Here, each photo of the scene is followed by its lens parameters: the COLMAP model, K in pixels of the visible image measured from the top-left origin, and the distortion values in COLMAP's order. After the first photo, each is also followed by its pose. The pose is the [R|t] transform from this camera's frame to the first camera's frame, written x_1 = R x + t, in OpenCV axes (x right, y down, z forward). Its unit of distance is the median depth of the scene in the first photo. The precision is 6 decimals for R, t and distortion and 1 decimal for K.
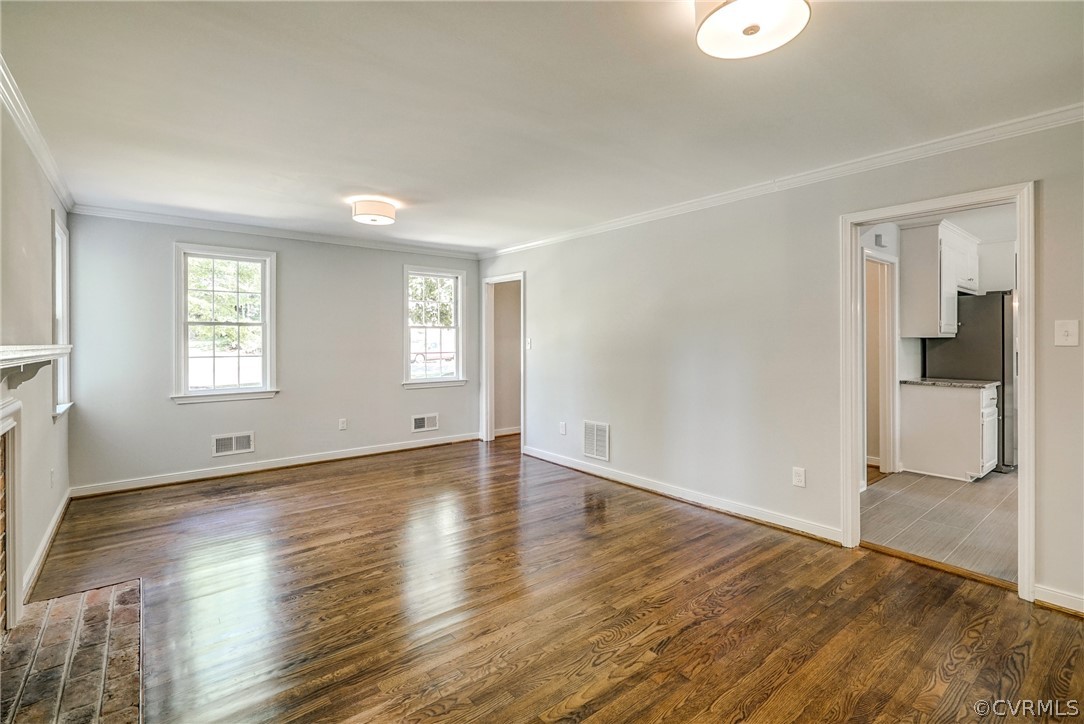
lens RADIAL K [[498.2, 0, 546.8], [0, 498.2, 340.7], [0, 0, 1]] dist [-0.000399, 0.000014]
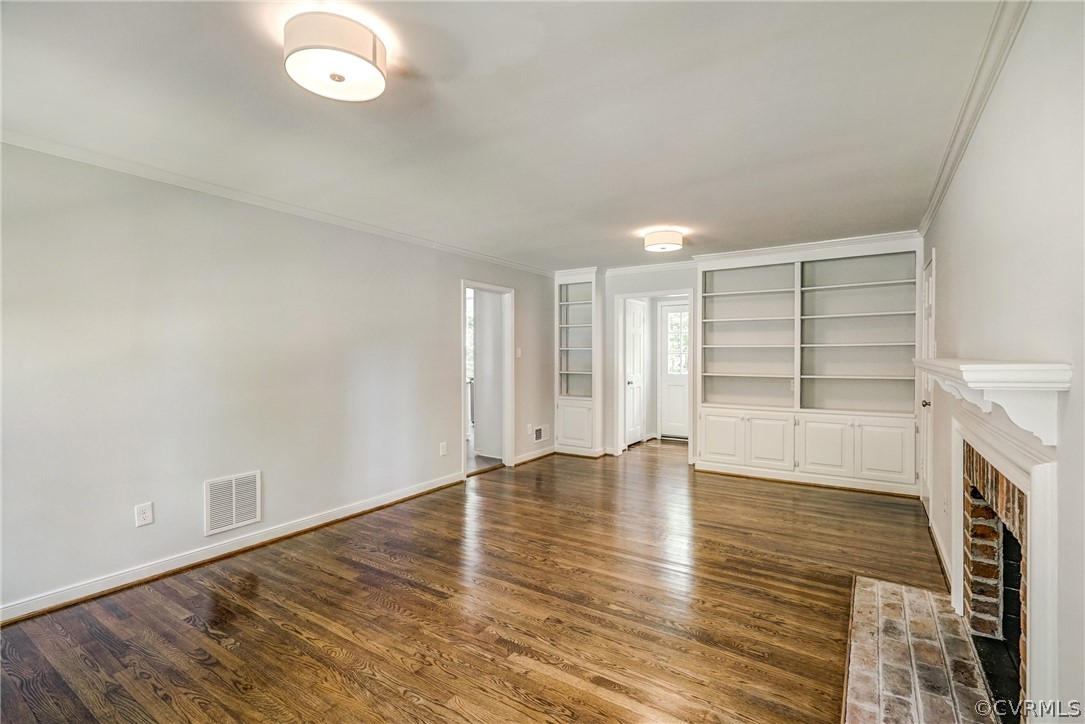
lens RADIAL K [[486.4, 0, 542.5], [0, 486.4, 362.0], [0, 0, 1]] dist [-0.000658, -0.000029]
pose [[-0.283929, -0.013825, 0.958746, -0.696396], [0.000959, 0.999891, 0.014702, -0.002377], [-0.958845, 0.005094, -0.283884, 0.826601]]
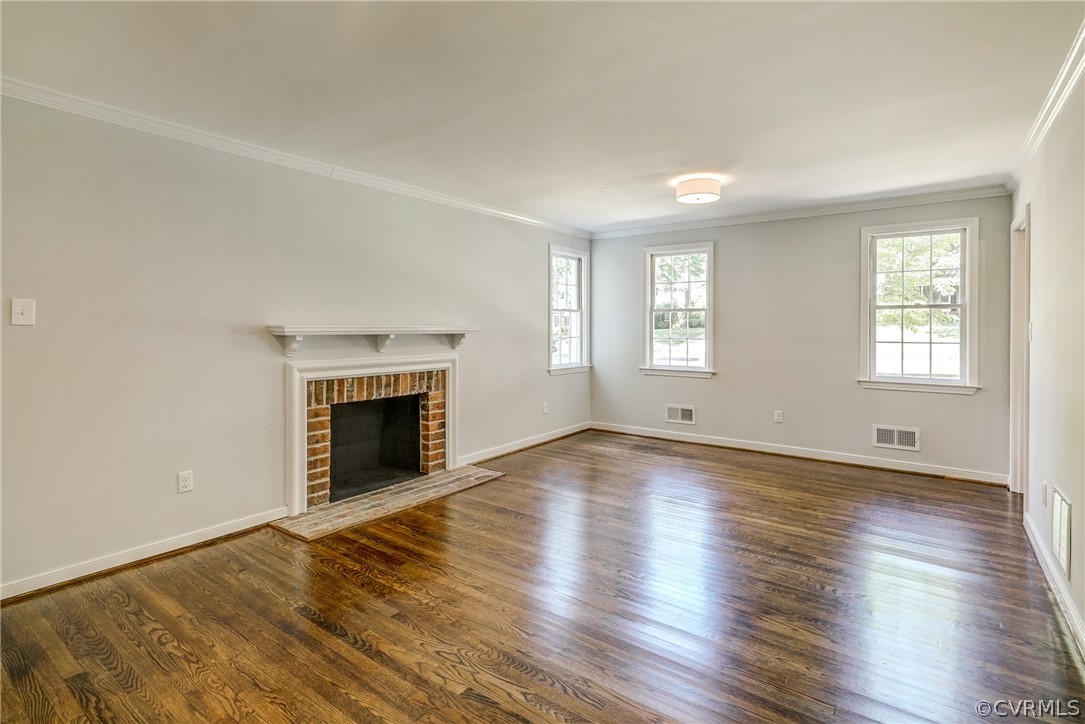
lens RADIAL K [[532.4, 0, 545.4], [0, 532.4, 326.1], [0, 0, 1]] dist [0.000617, 0.000029]
pose [[0.246419, 0.003782, -0.969156, 0.502152], [-0.002398, 0.999992, 0.003293, -0.000336], [0.969160, 0.001513, 0.246426, 0.405305]]
